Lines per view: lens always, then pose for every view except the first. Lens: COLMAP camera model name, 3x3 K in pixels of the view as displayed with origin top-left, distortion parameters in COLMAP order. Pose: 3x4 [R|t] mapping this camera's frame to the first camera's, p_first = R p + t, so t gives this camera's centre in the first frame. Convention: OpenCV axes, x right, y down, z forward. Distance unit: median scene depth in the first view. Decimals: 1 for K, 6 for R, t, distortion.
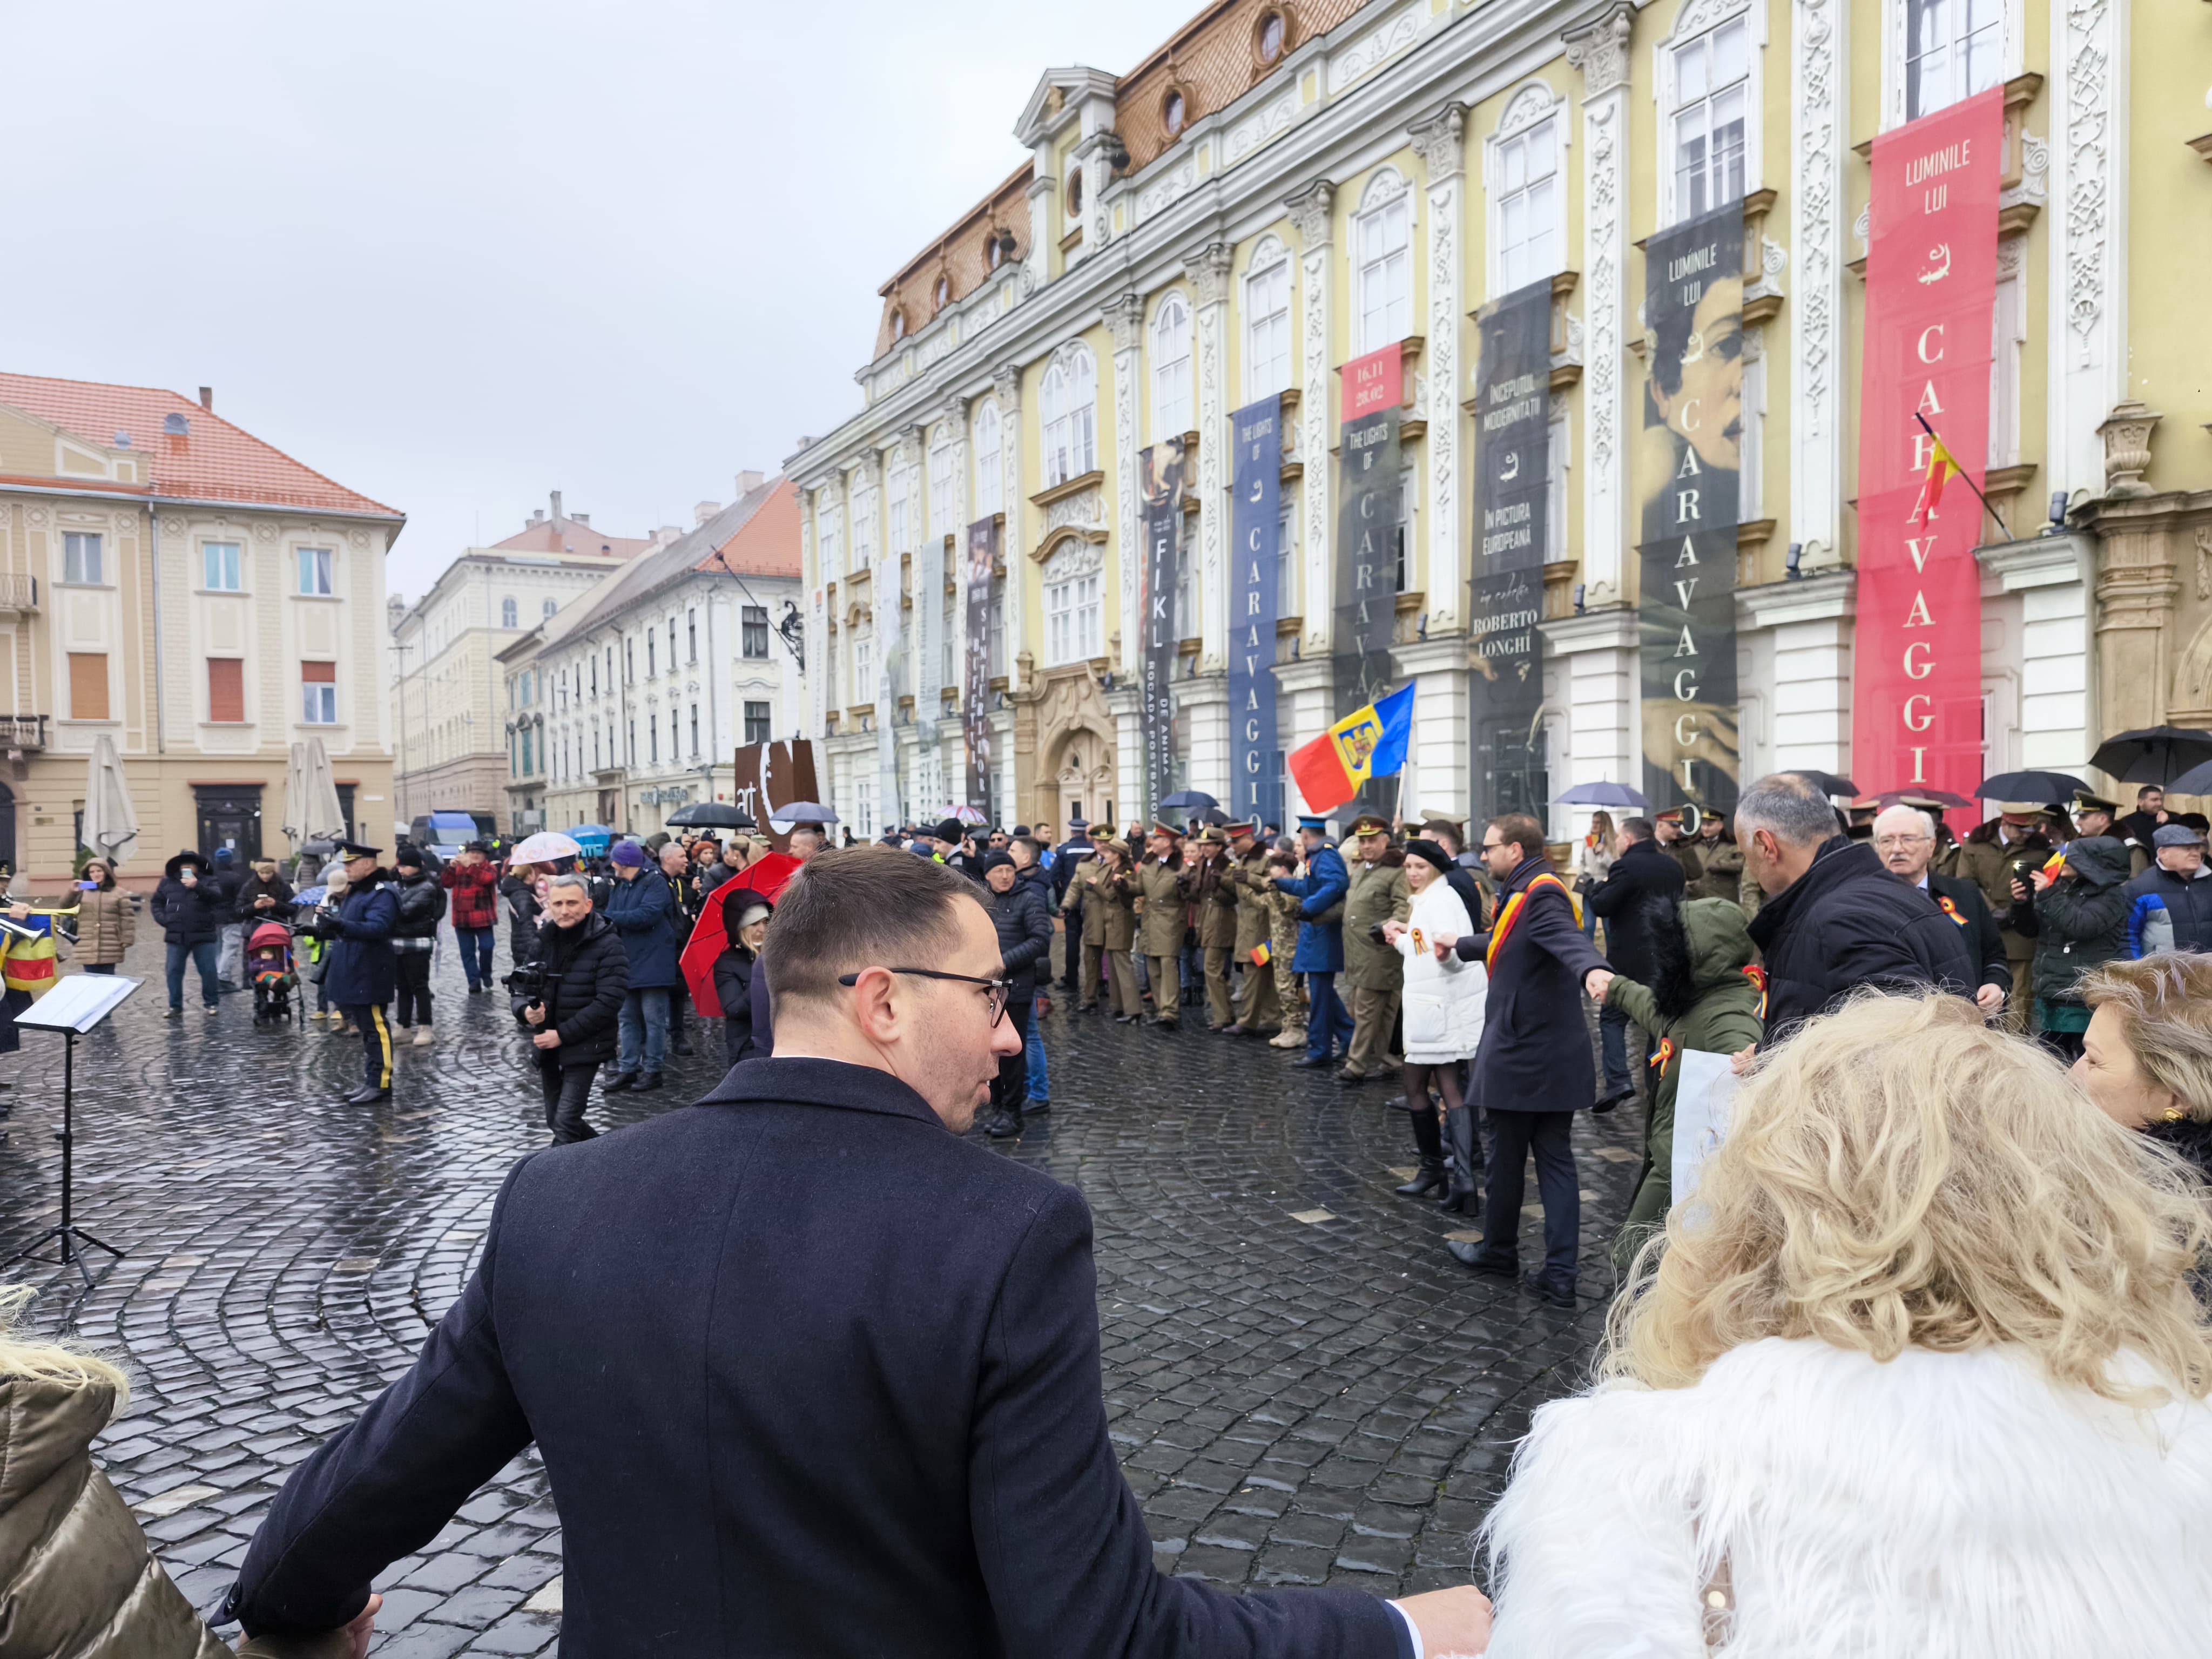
lens RADIAL K [[1548.8, 0, 1099.5], [0, 1548.8, 872.6], [0, 0, 1]] dist [0.041527, -0.026095]
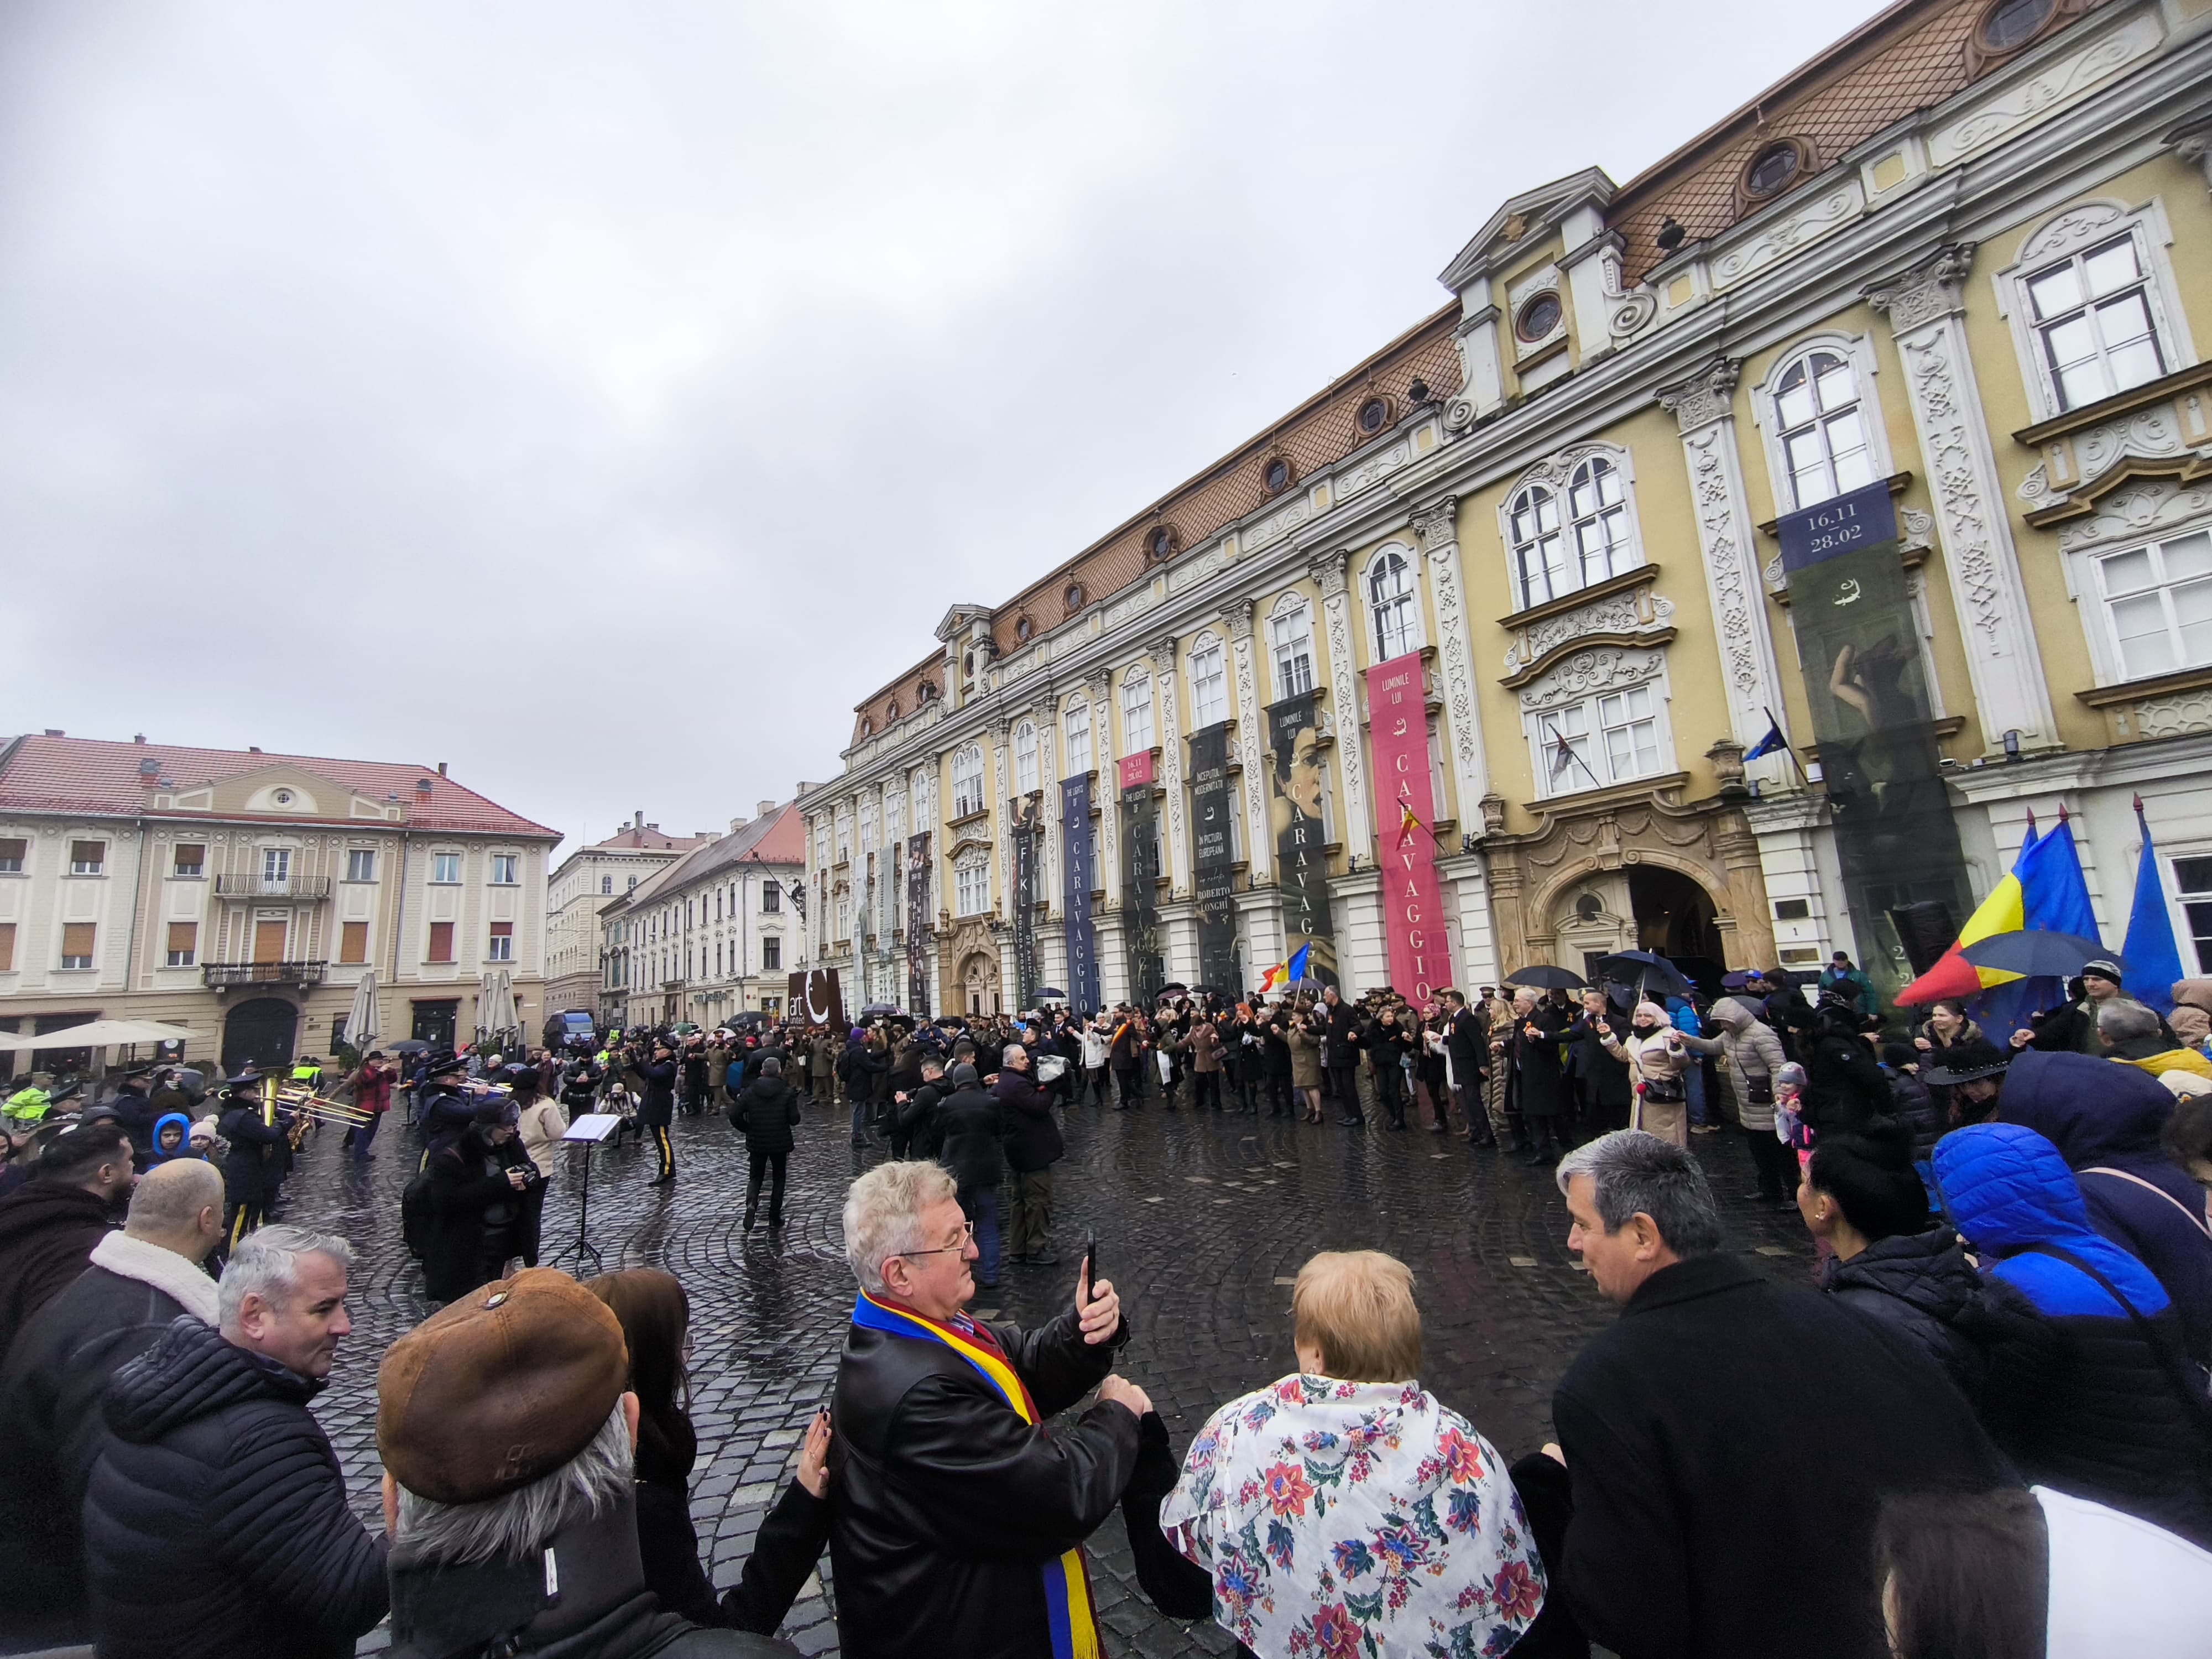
lens RADIAL K [[965.6, 0, 1065.2], [0, 965.6, 841.8], [0, 0, 1]] dist [-0.019601, 0.011180]
pose [[0.994042, -0.019296, 0.107278, -0.038821], [0.039766, 0.980569, -0.192104, -0.002907], [-0.101487, 0.195225, 0.975493, -0.126915]]
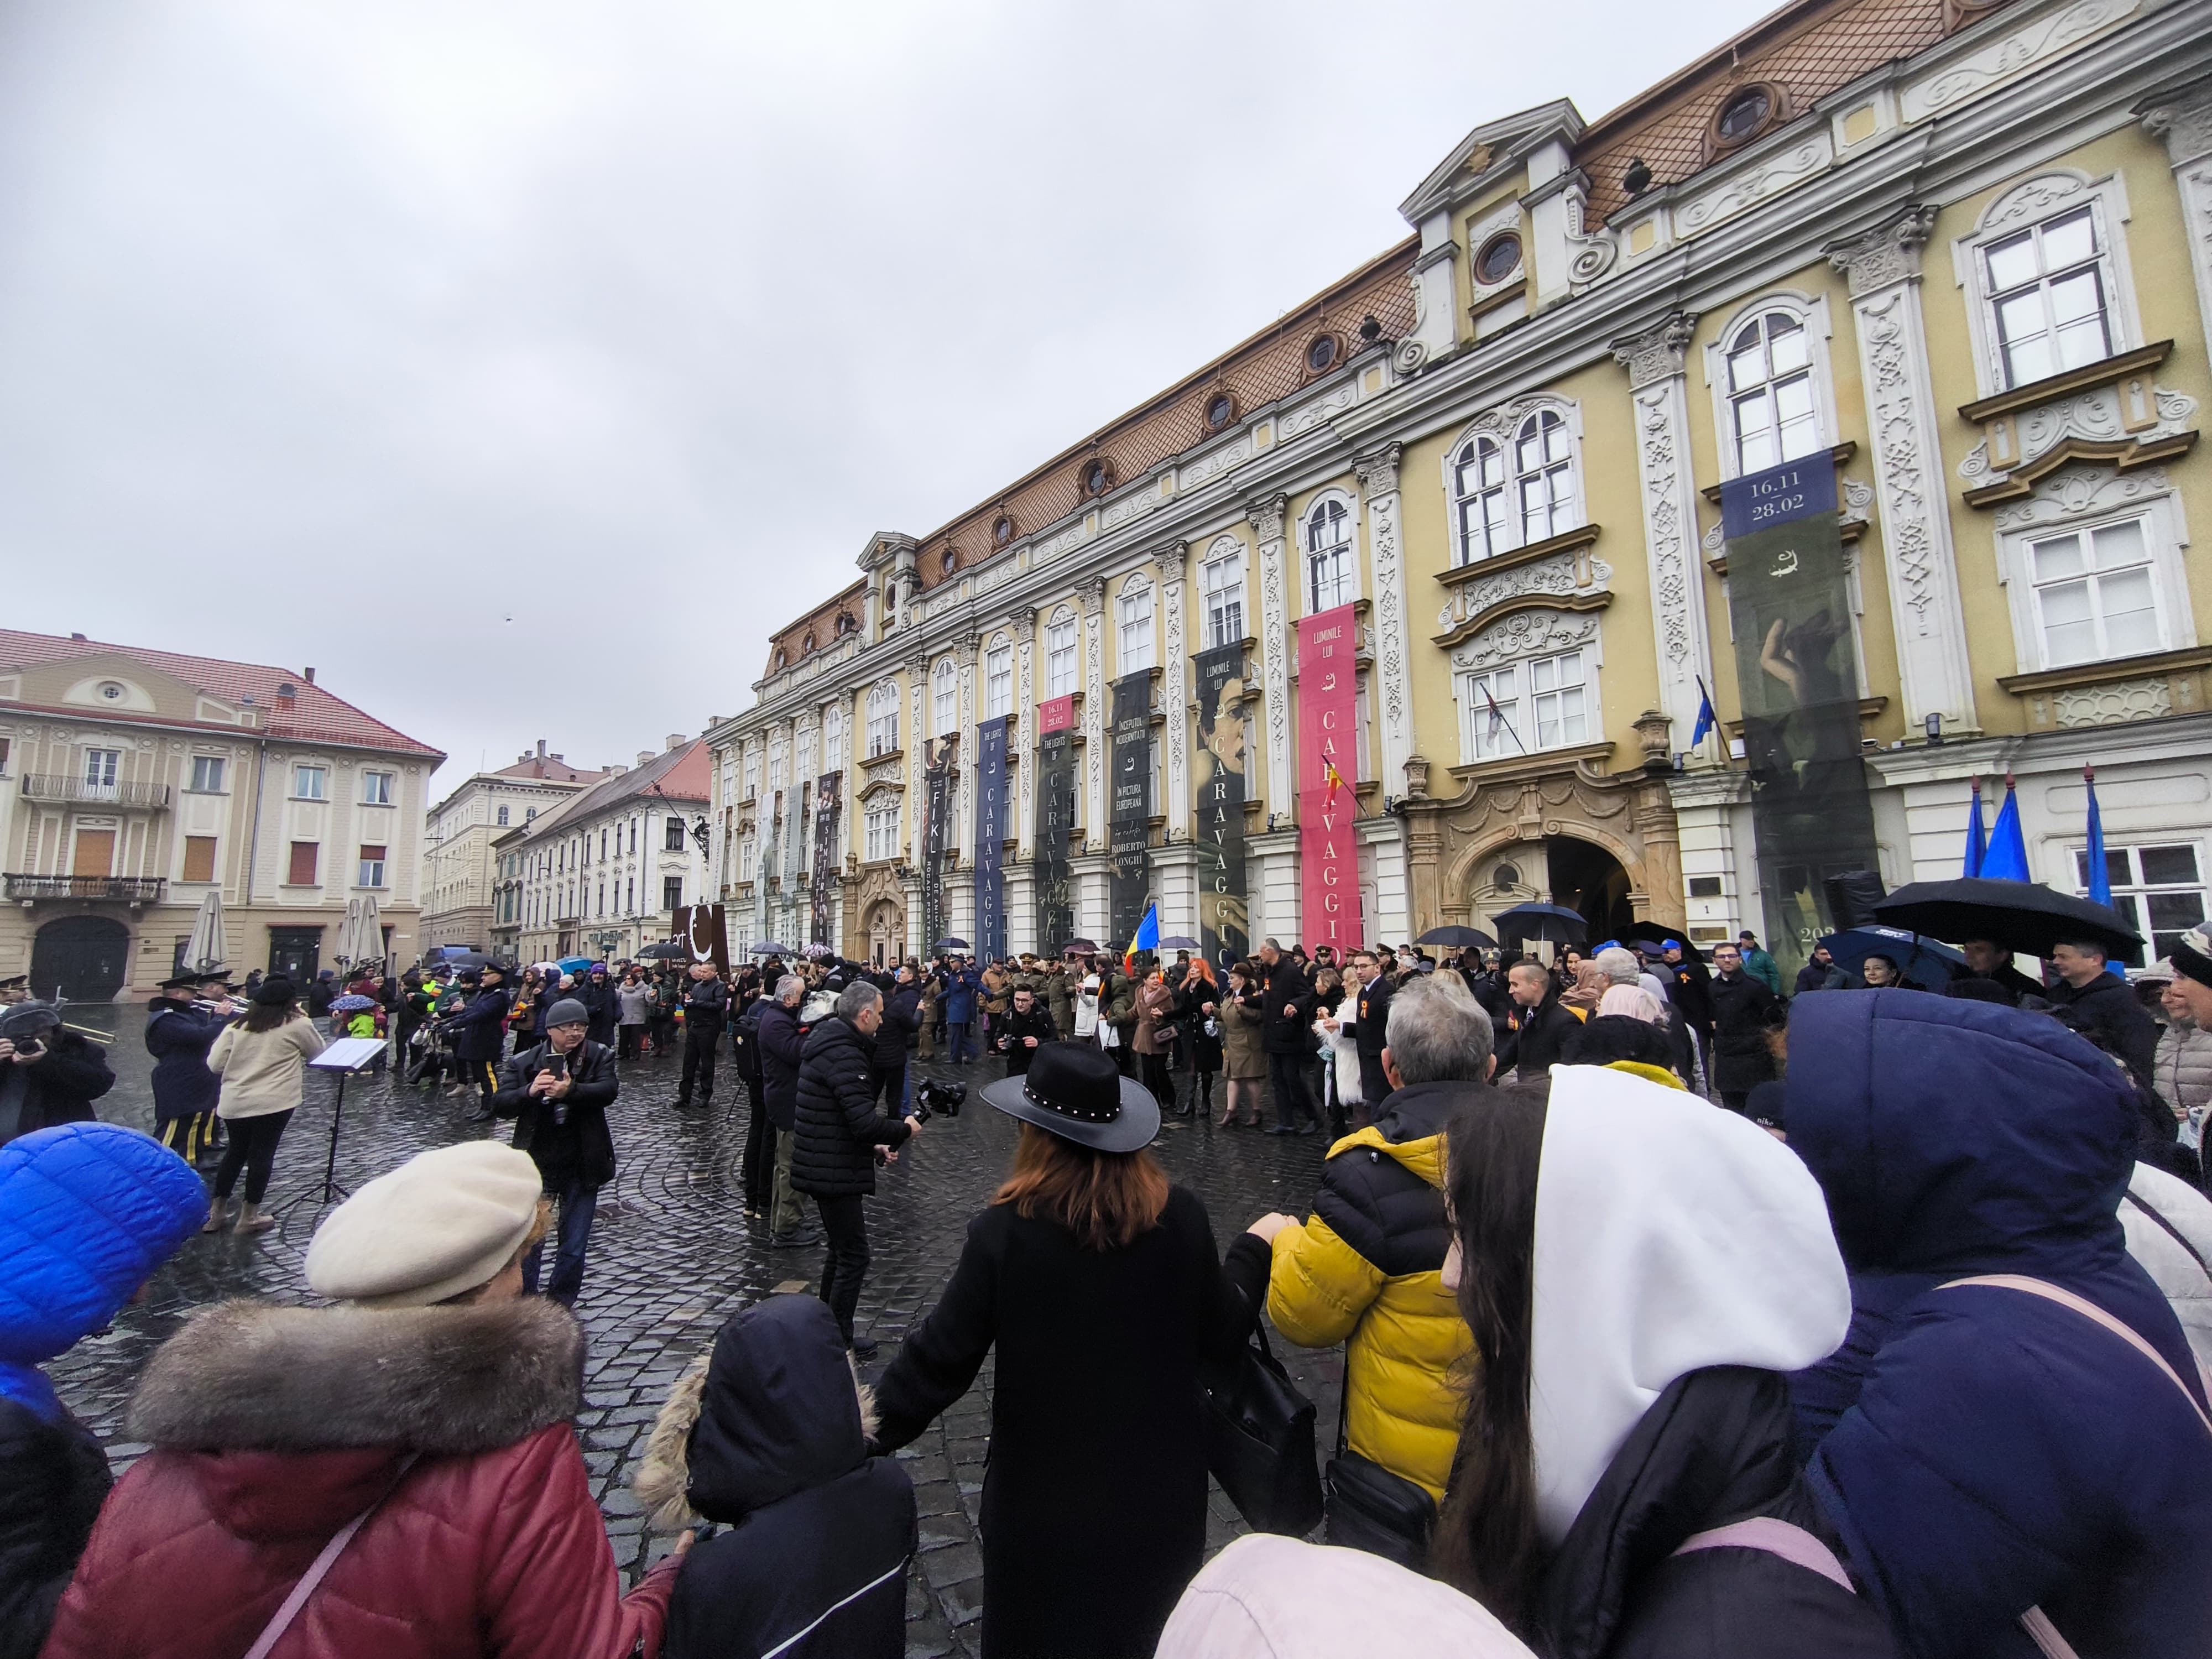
lens RADIAL K [[965.6, 0, 1079.8], [0, 965.6, 835.0], [0, 0, 1]] dist [-0.019601, 0.011180]
pose [[0.980786, 0.029534, 0.192837, -0.011770], [0.001050, 0.987661, -0.156604, 0.001619], [-0.195082, 0.153797, 0.968653, -0.076451]]
